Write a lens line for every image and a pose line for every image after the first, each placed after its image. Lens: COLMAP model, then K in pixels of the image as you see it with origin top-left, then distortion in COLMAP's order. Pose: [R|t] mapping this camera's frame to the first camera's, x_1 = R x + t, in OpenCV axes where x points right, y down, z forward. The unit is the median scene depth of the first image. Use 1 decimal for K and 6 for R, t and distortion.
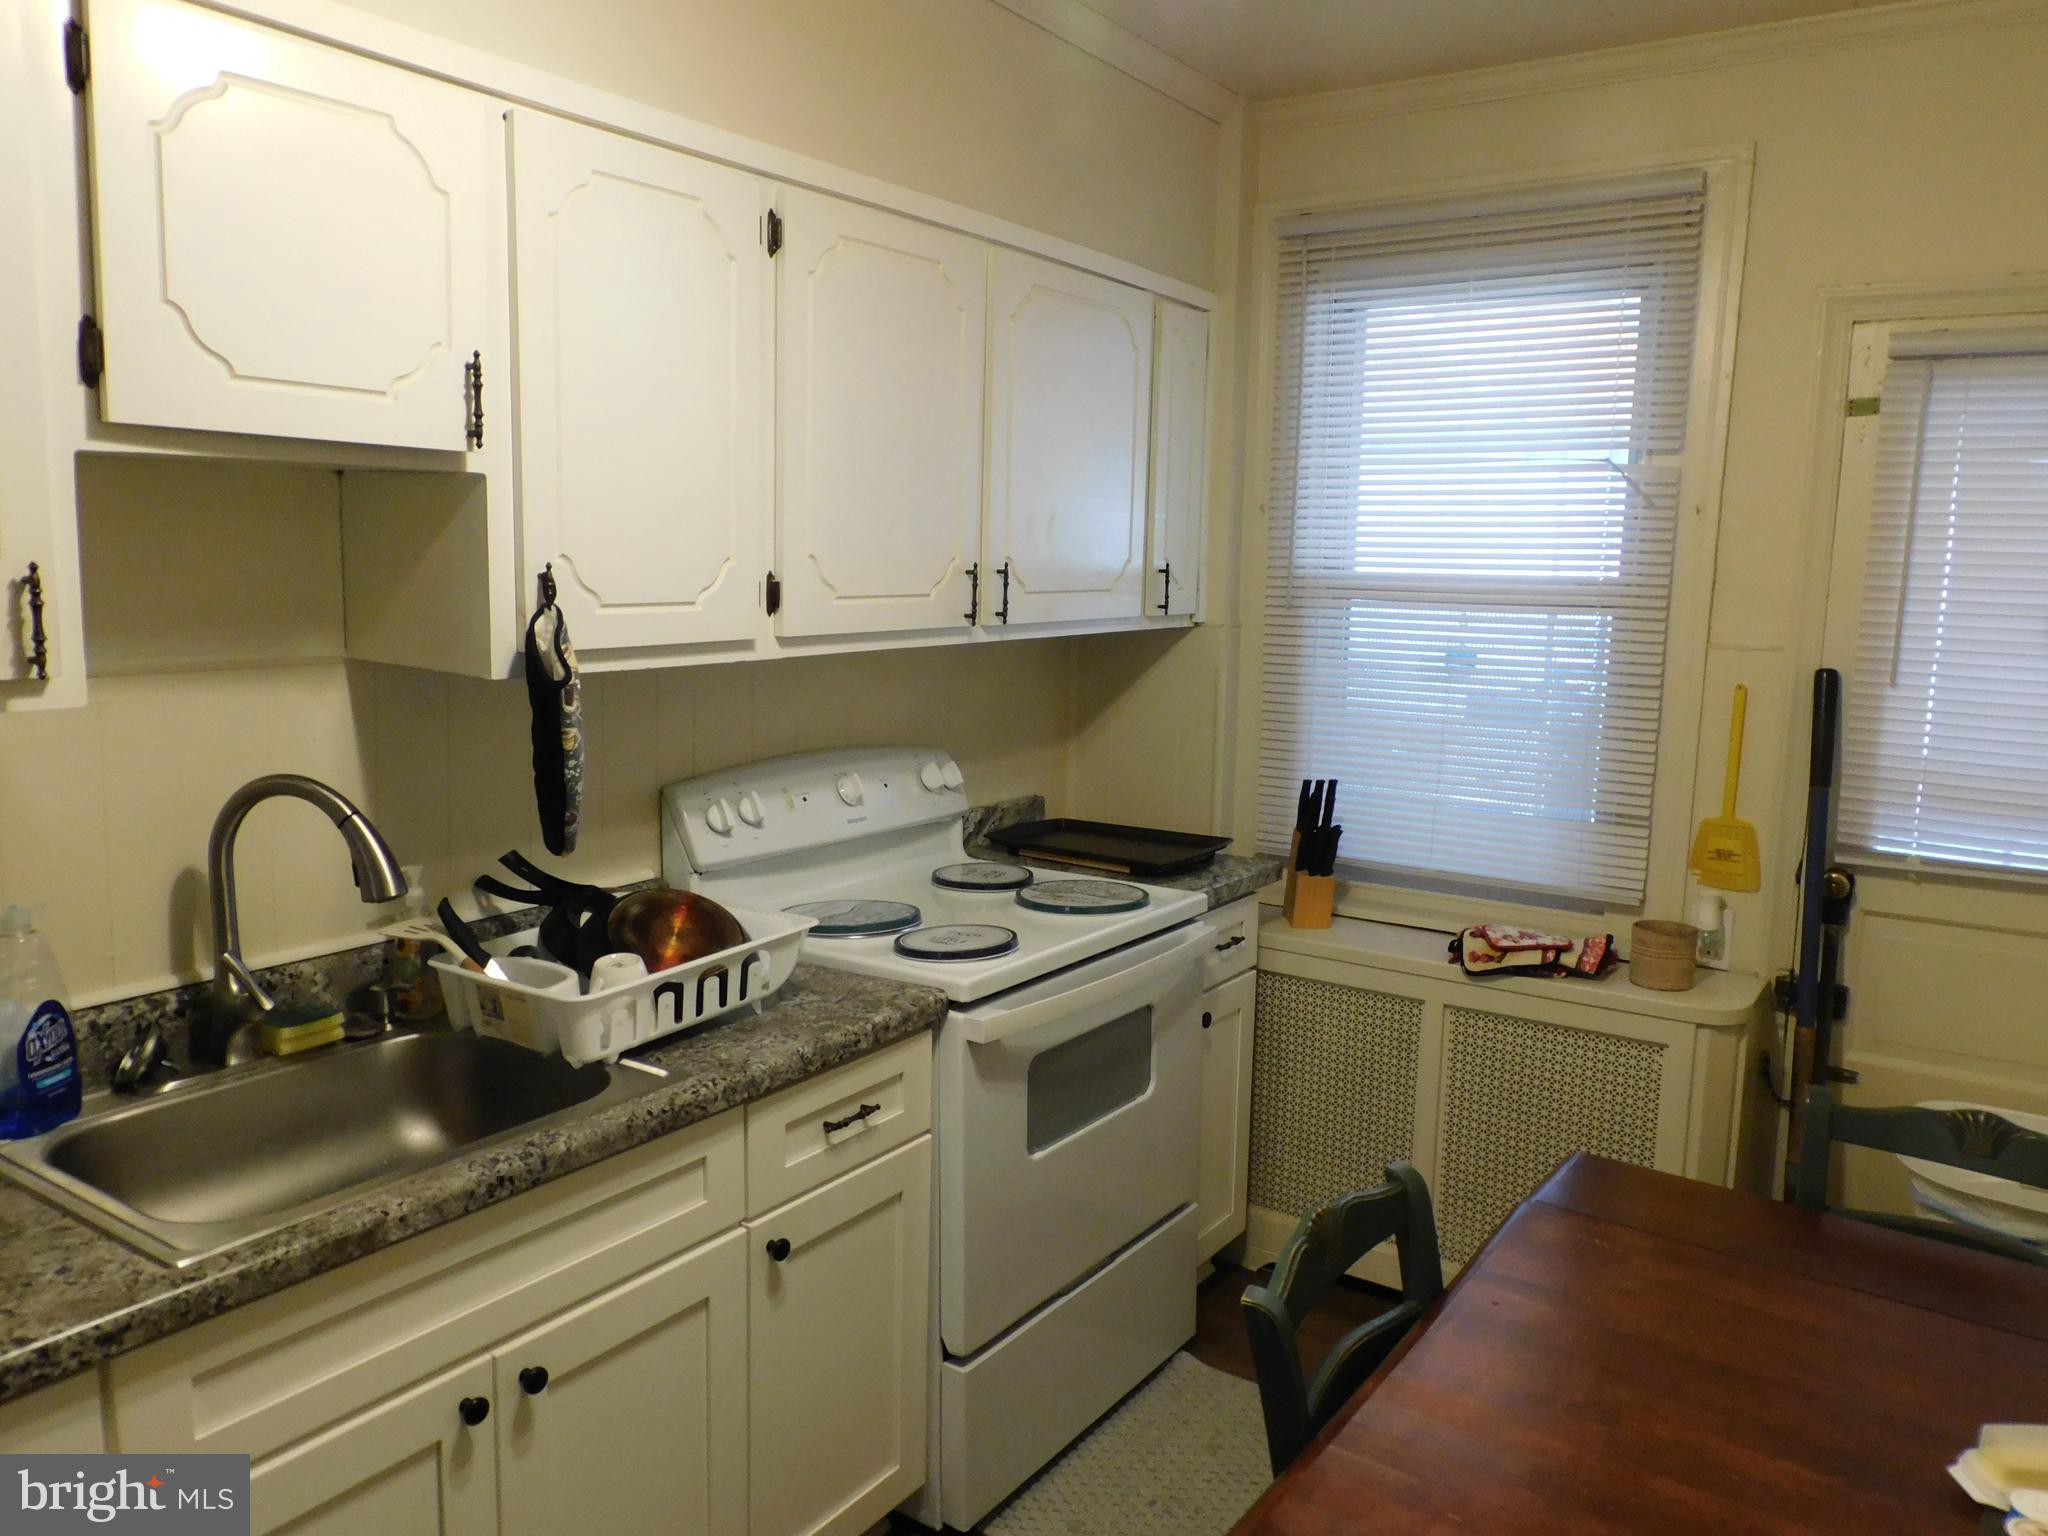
lens RADIAL K [[1441.2, 0, 1024.2], [0, 1441.2, 781.4], [0, 0, 1]] dist [0.000140, -0.030569]
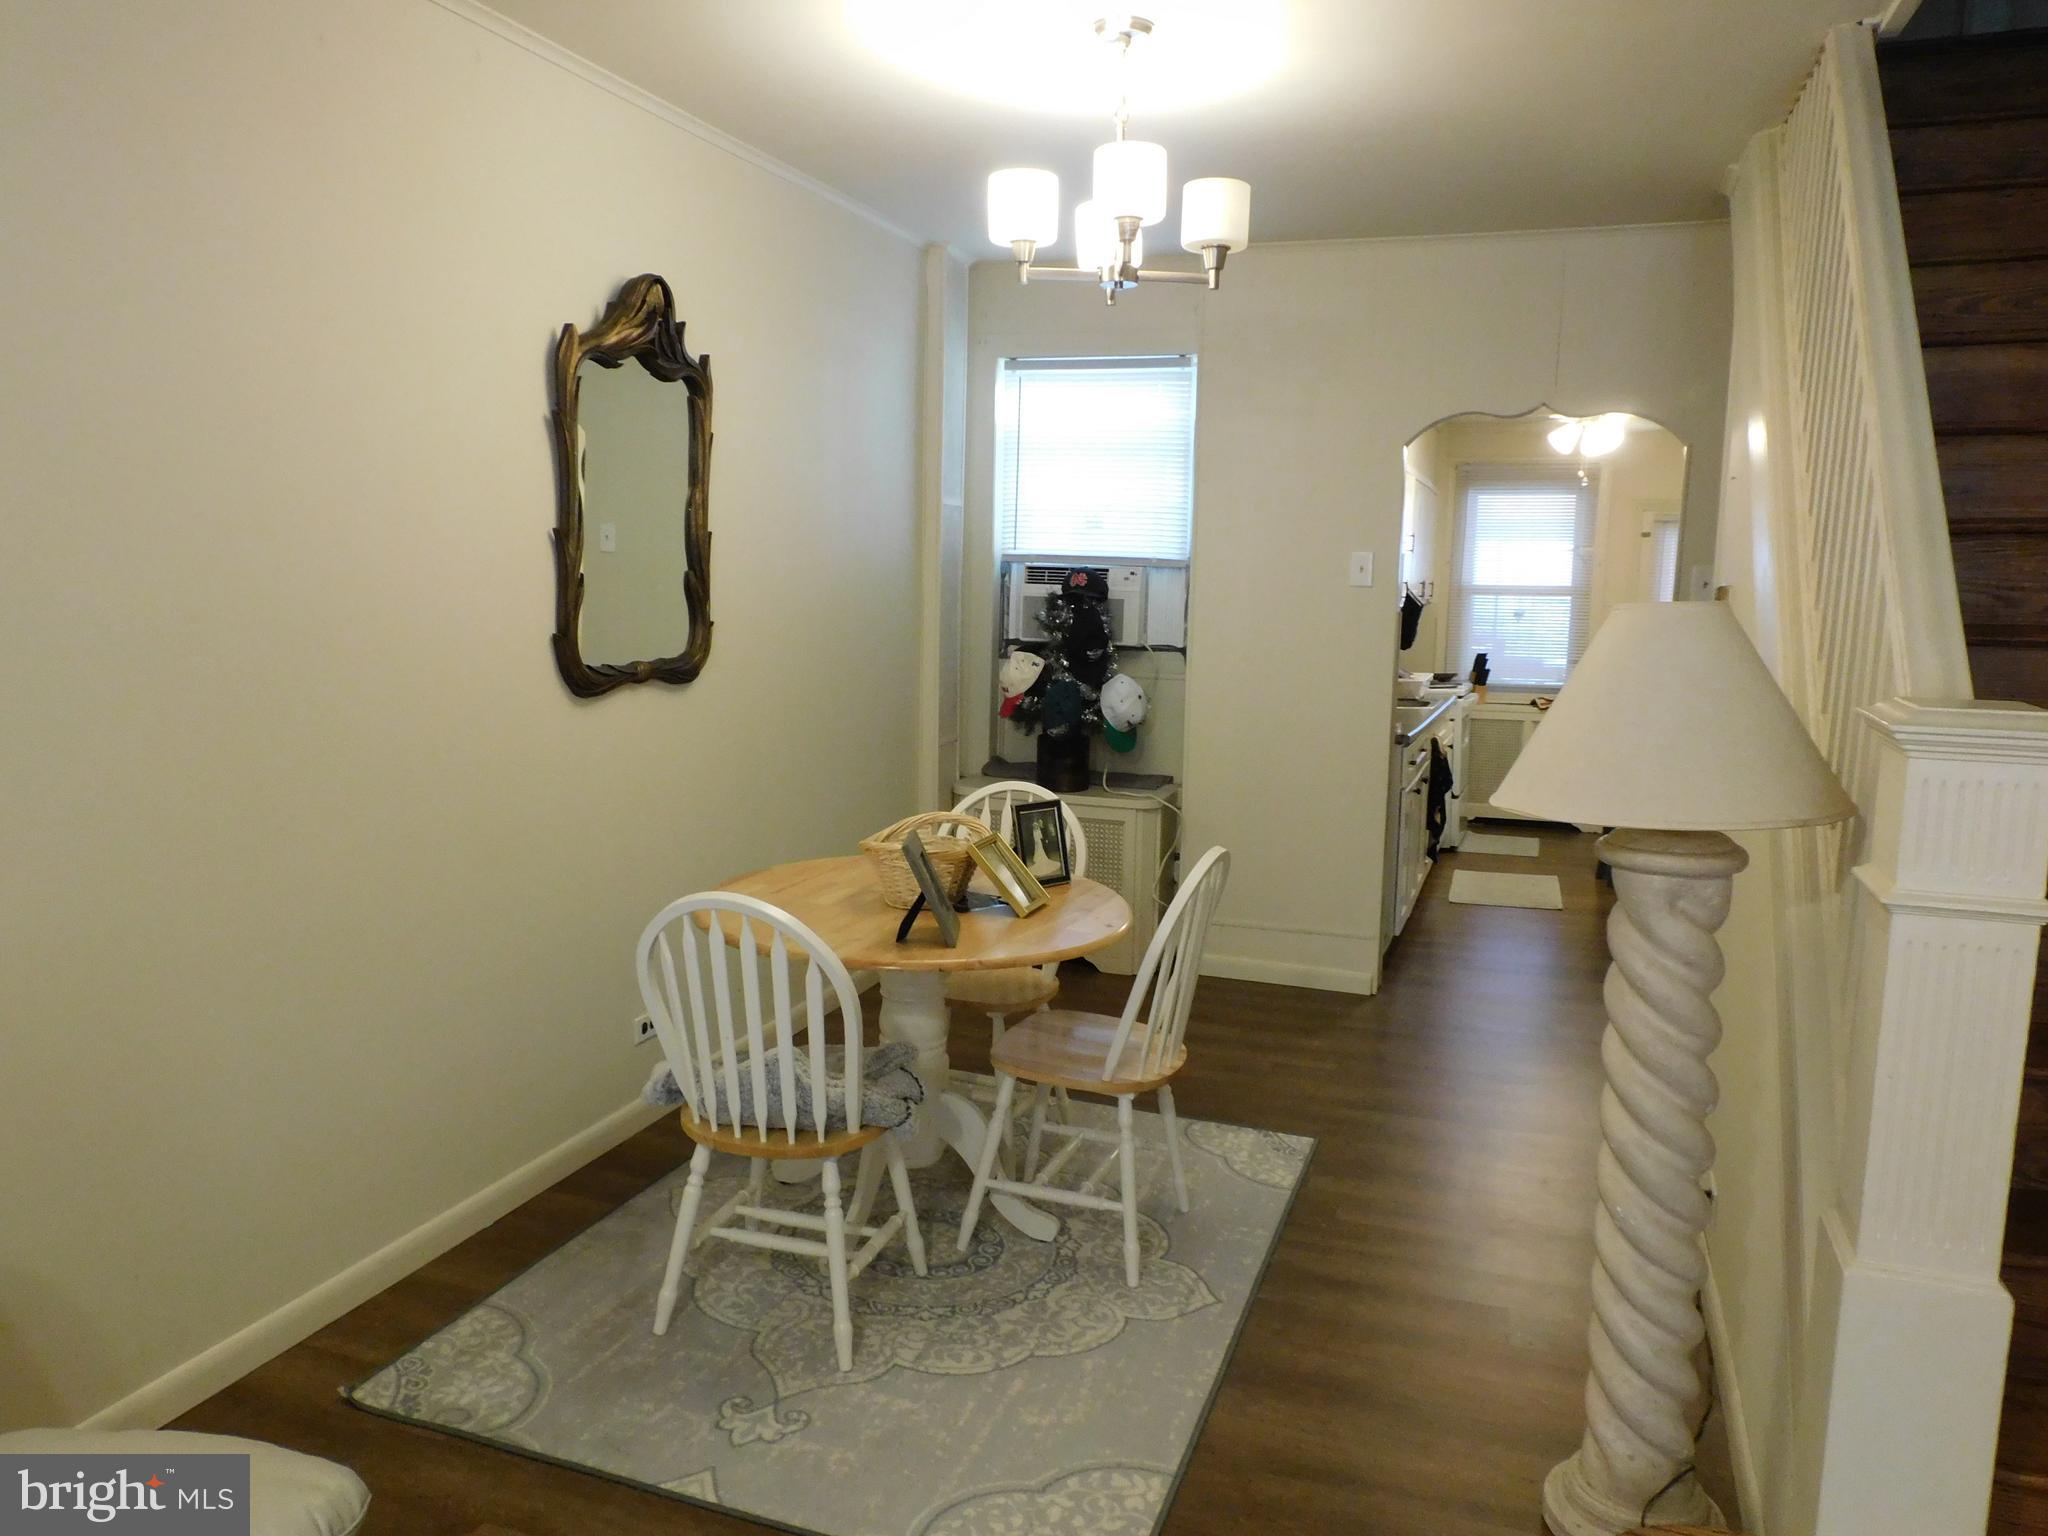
lens RADIAL K [[1441.2, 0, 1024.2], [0, 1441.2, 781.4], [0, 0, 1]] dist [0.000140, -0.030569]
pose [[0.969406, -0.035351, 0.242902, -1.593863], [0.039570, 0.999138, -0.012513, 0.290892], [-0.242251, 0.021742, 0.969970, -1.828776]]
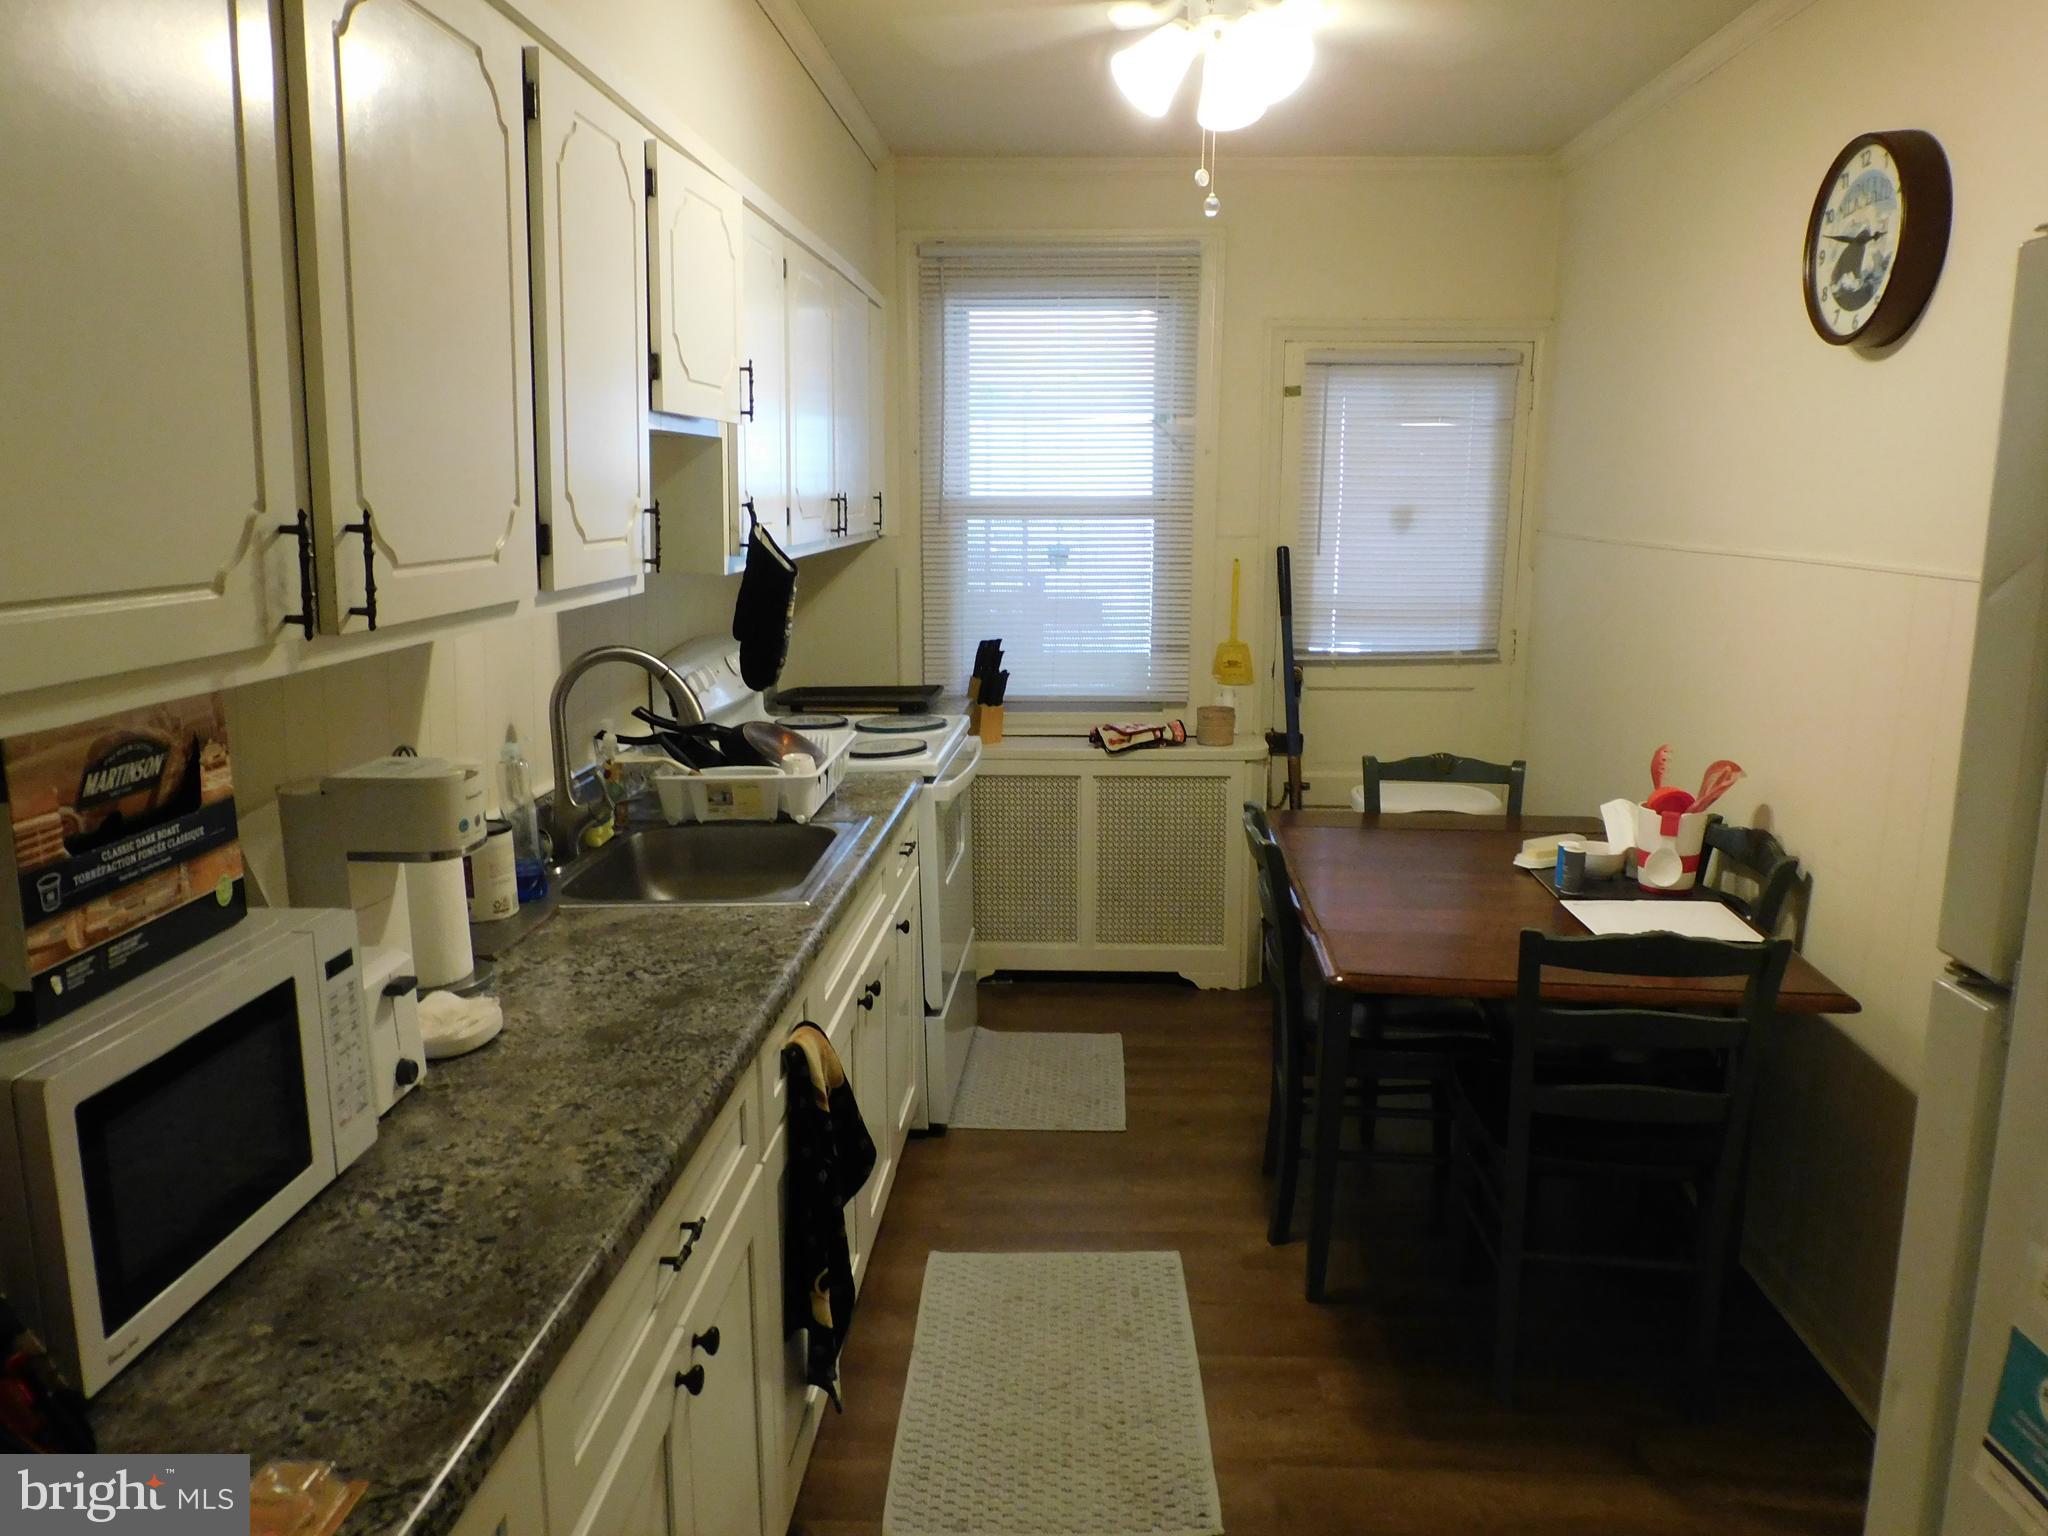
lens RADIAL K [[1441.2, 0, 1024.2], [0, 1441.2, 781.4], [0, 0, 1]] dist [0.000140, -0.030569]
pose [[0.854106, -0.121299, 0.505756, -0.570705], [0.096758, 0.992505, 0.074637, 0.038970], [-0.511019, -0.014812, 0.859442, -0.298878]]
